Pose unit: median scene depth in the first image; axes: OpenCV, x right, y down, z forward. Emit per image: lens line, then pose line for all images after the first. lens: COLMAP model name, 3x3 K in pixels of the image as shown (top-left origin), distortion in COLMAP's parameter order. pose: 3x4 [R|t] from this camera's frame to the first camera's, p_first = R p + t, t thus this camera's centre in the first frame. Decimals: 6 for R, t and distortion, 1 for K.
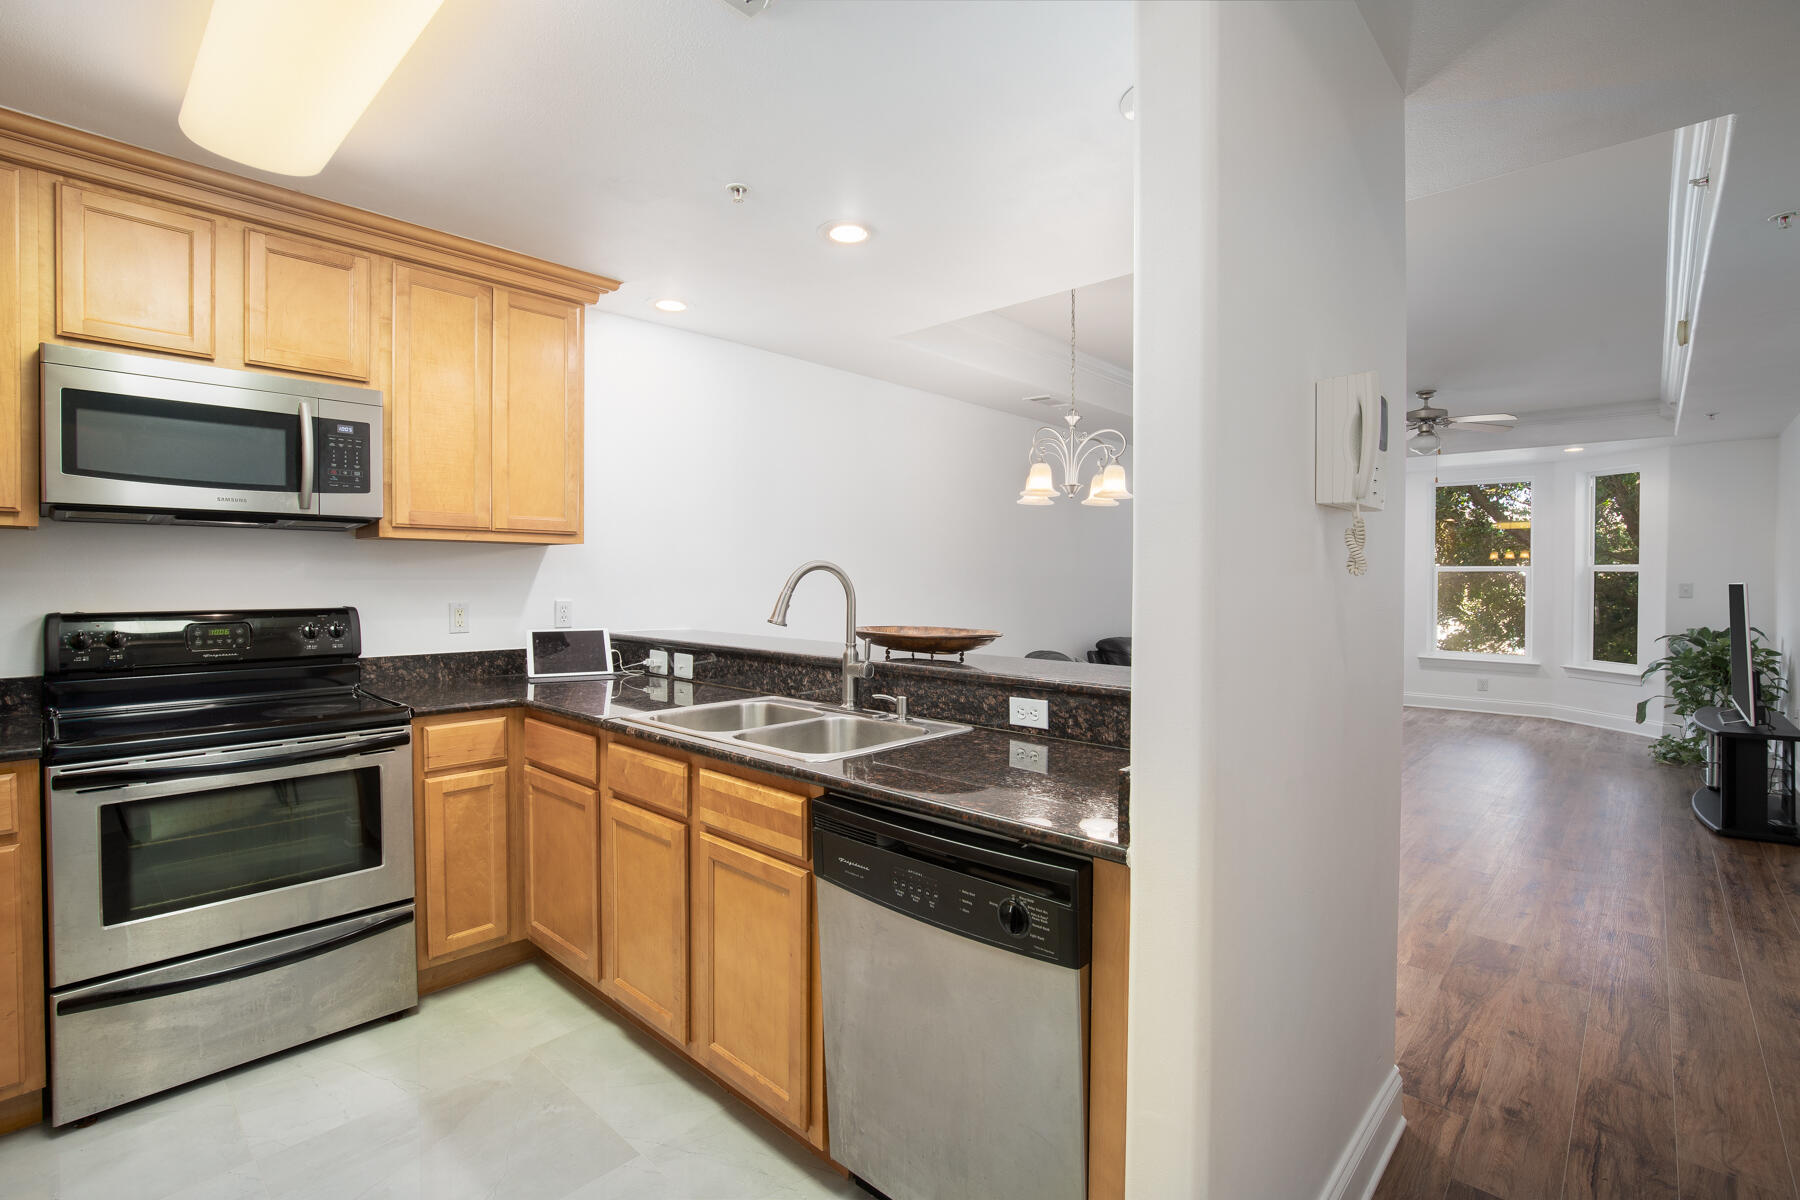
lens RADIAL K [[838.8, 0, 911.5], [0, 838.8, 583.7], [0, 0, 1]] dist [-0.031711, 0.008239]
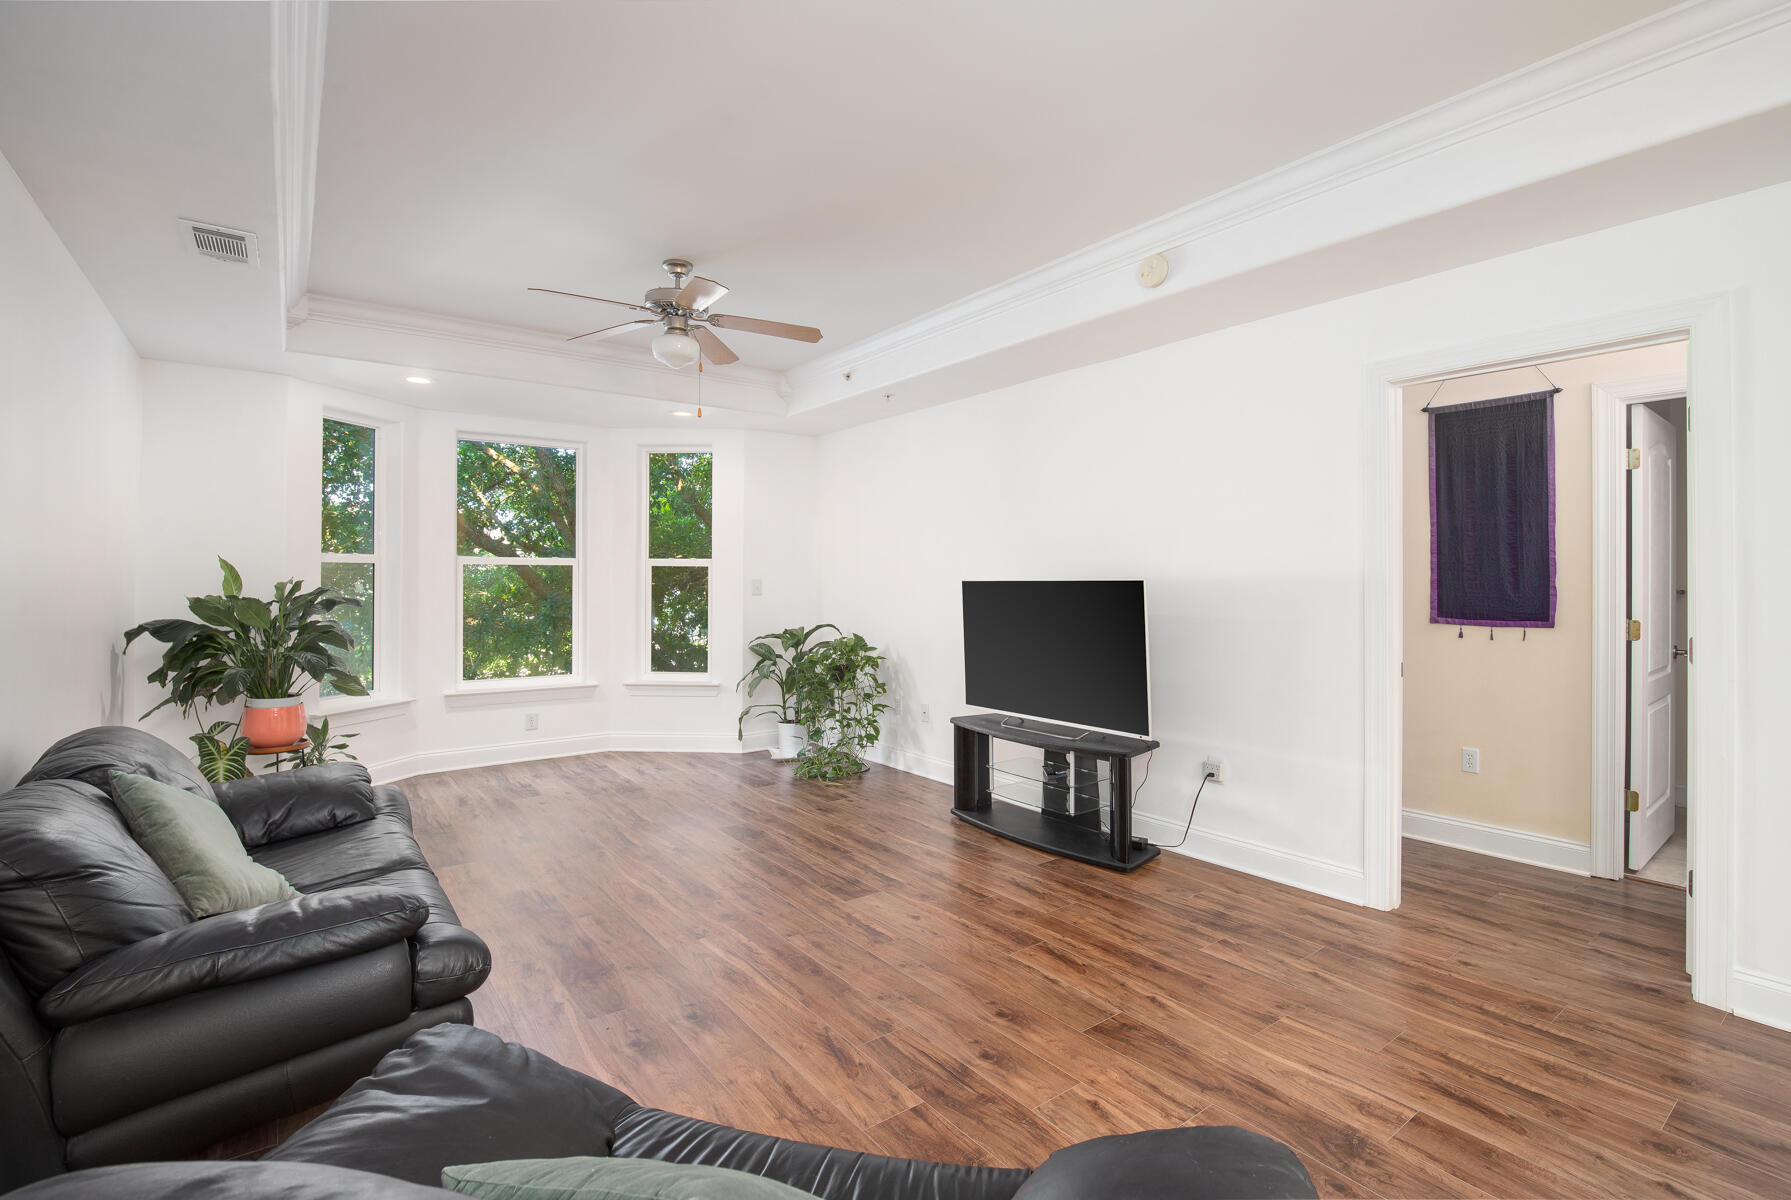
lens RADIAL K [[834.6, 0, 906.9], [0, 834.6, 579.8], [0, 0, 1]] dist [-0.031711, 0.008239]
pose [[0.189047, -0.004362, 0.981958, 0.153417], [0.004791, 0.999982, 0.003519, -0.008691], [-0.981956, 0.004039, 0.189064, 1.836748]]
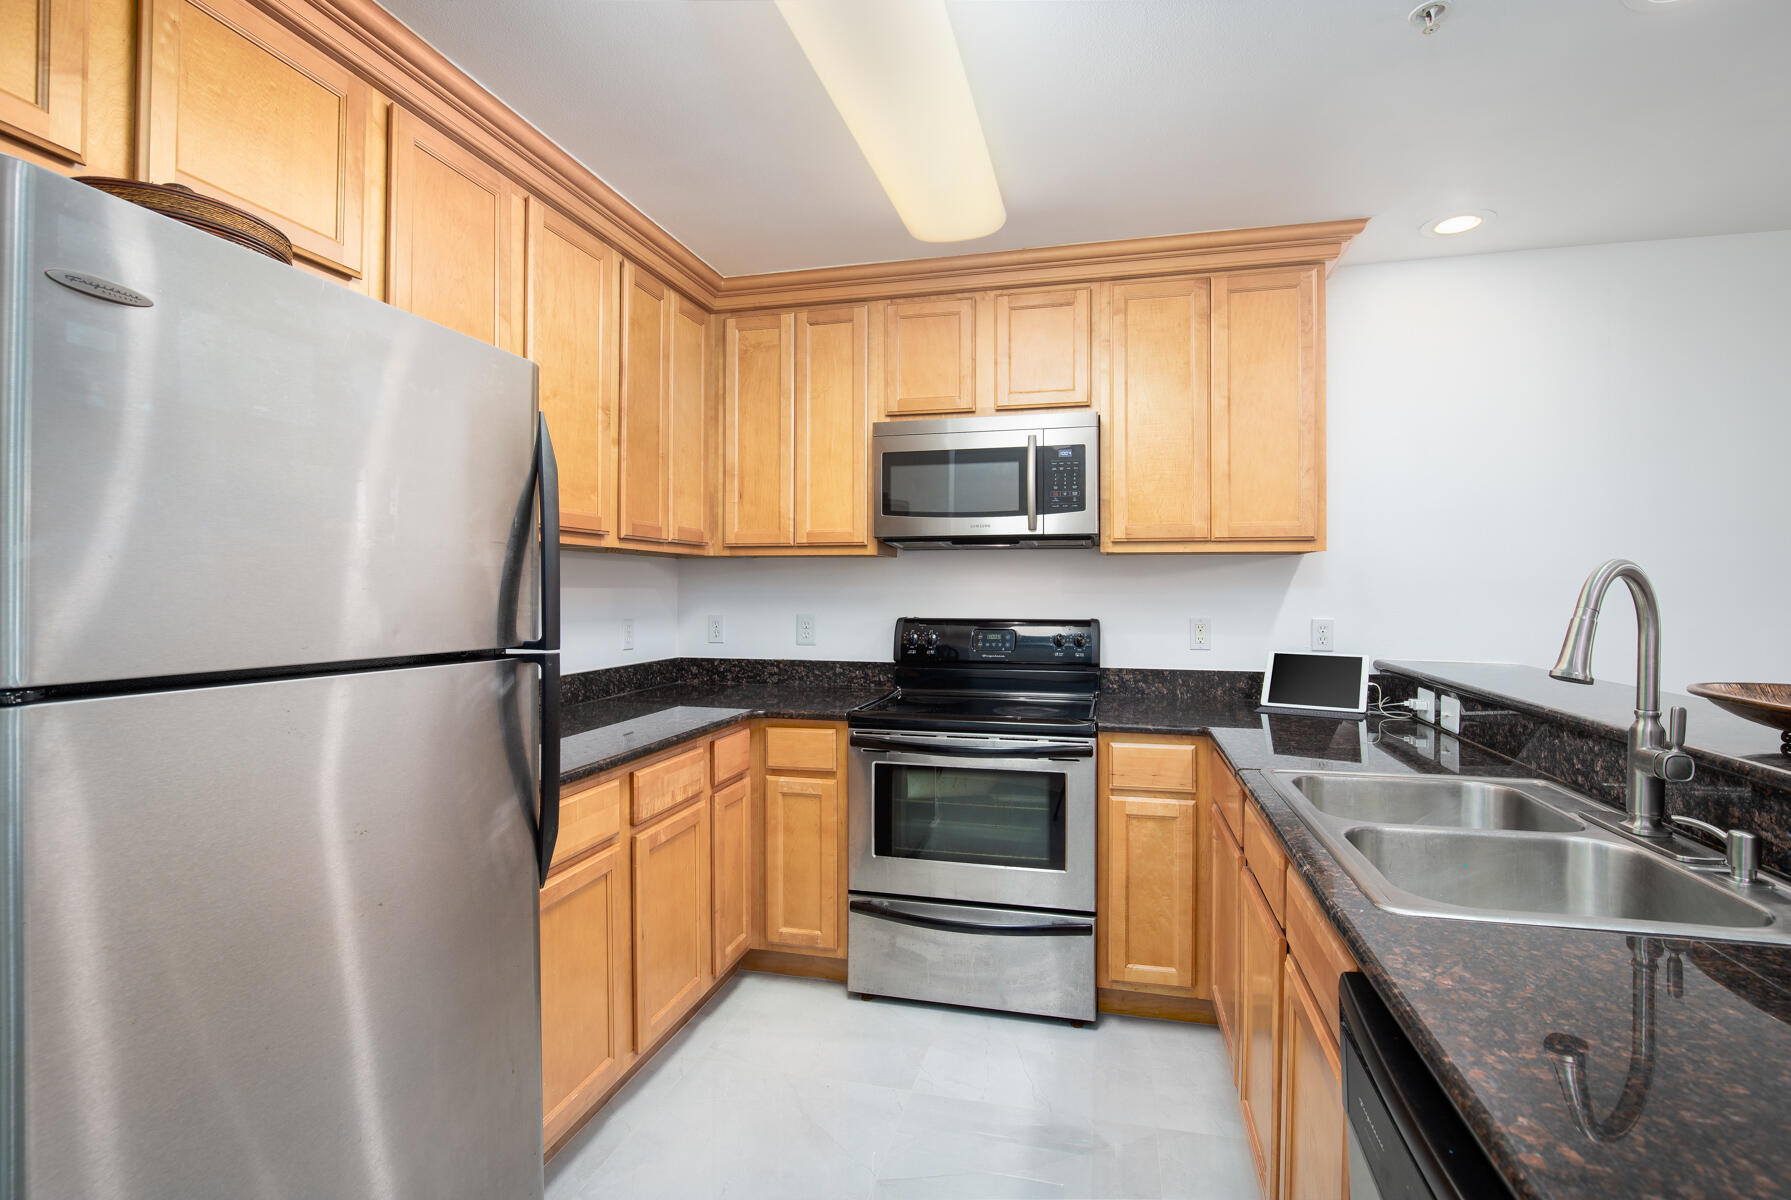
lens RADIAL K [[834.6, 0, 905.4], [0, 834.6, 589.6], [0, 0, 1]] dist [-0.031711, 0.008239]
pose [[0.465670, -0.004230, -0.884949, 0.172877], [-0.008509, 0.999921, -0.009257, 0.001582], [0.884918, 0.011841, 0.465597, 0.315688]]
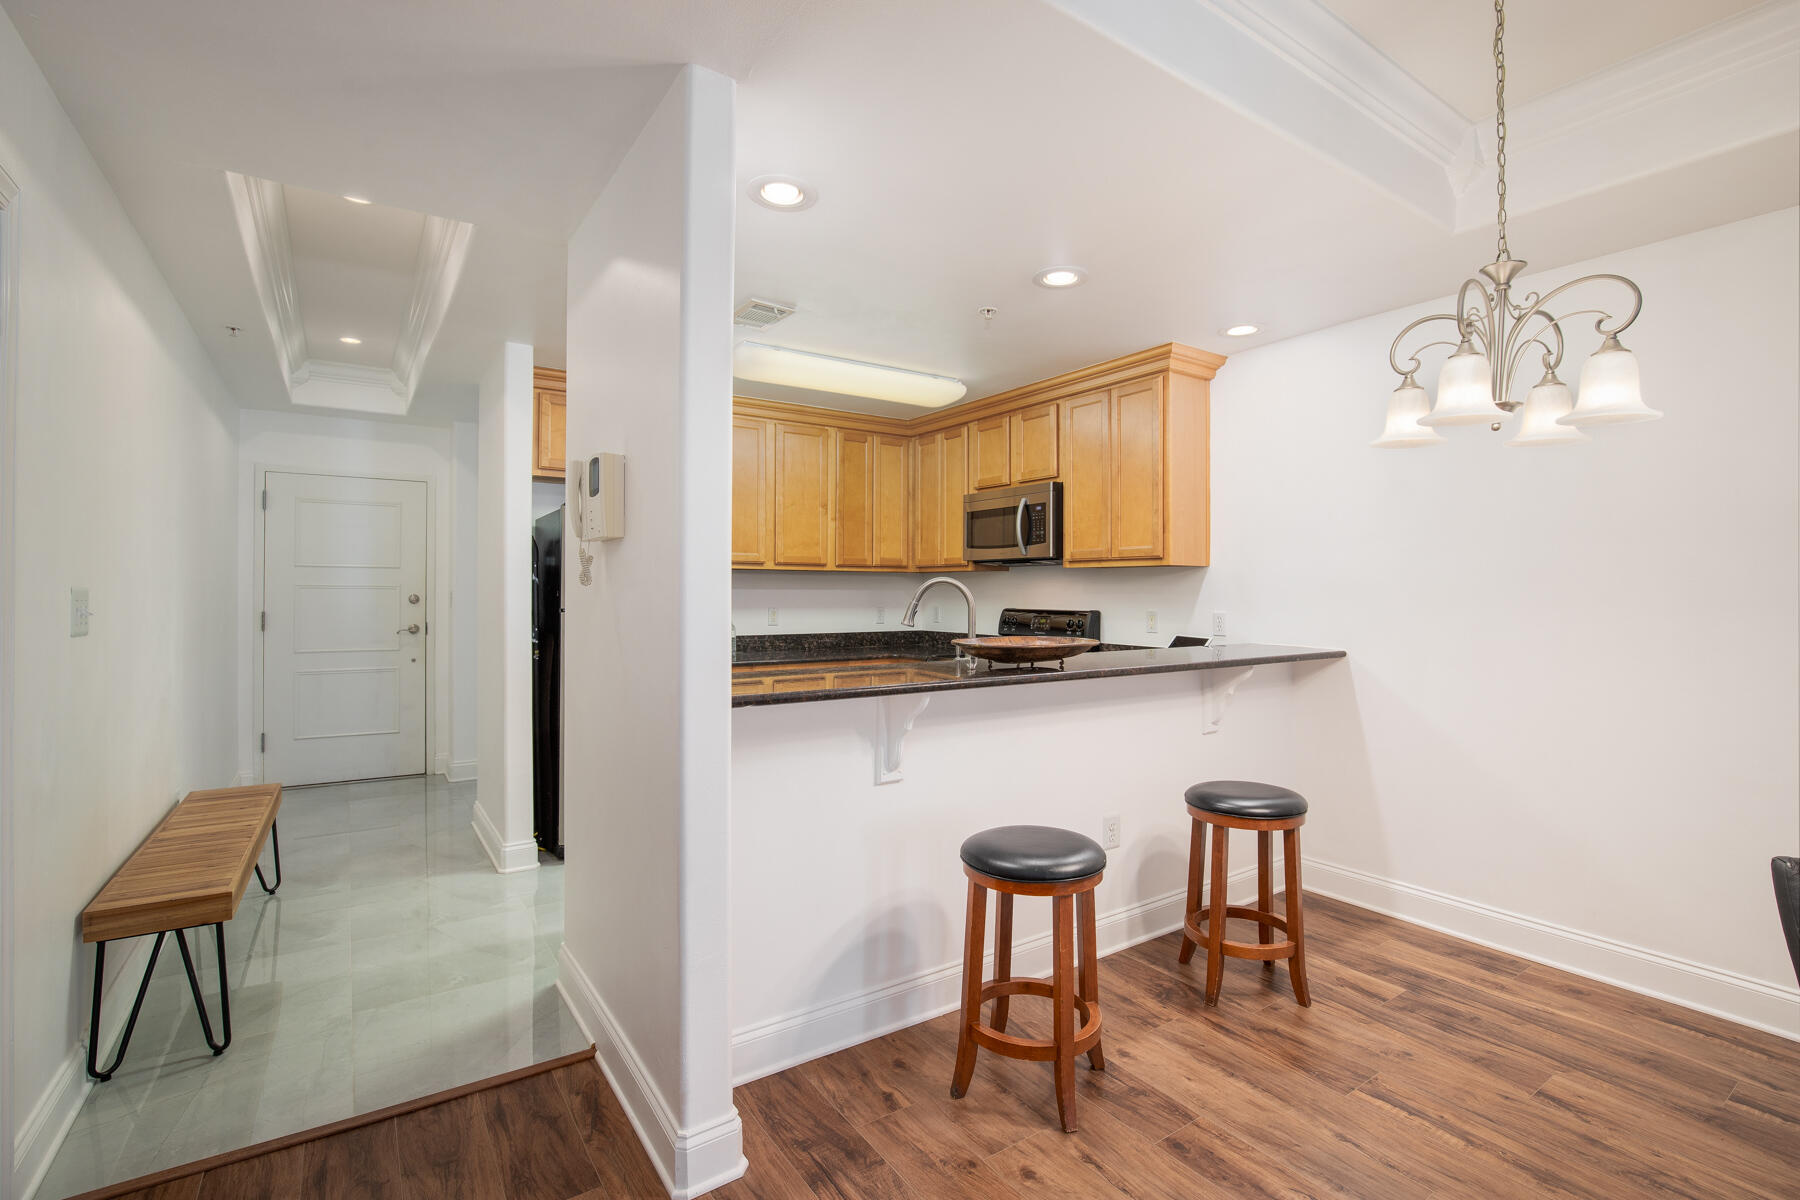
lens RADIAL K [[838.8, 0, 905.3], [0, 838.8, 592.1], [0, 0, 1]] dist [-0.031711, 0.008239]
pose [[-0.238210, -0.006924, -0.971189, 1.113853], [-0.013446, 0.999902, -0.003831, 0.003417], [0.971121, 0.012145, -0.238280, 1.149740]]
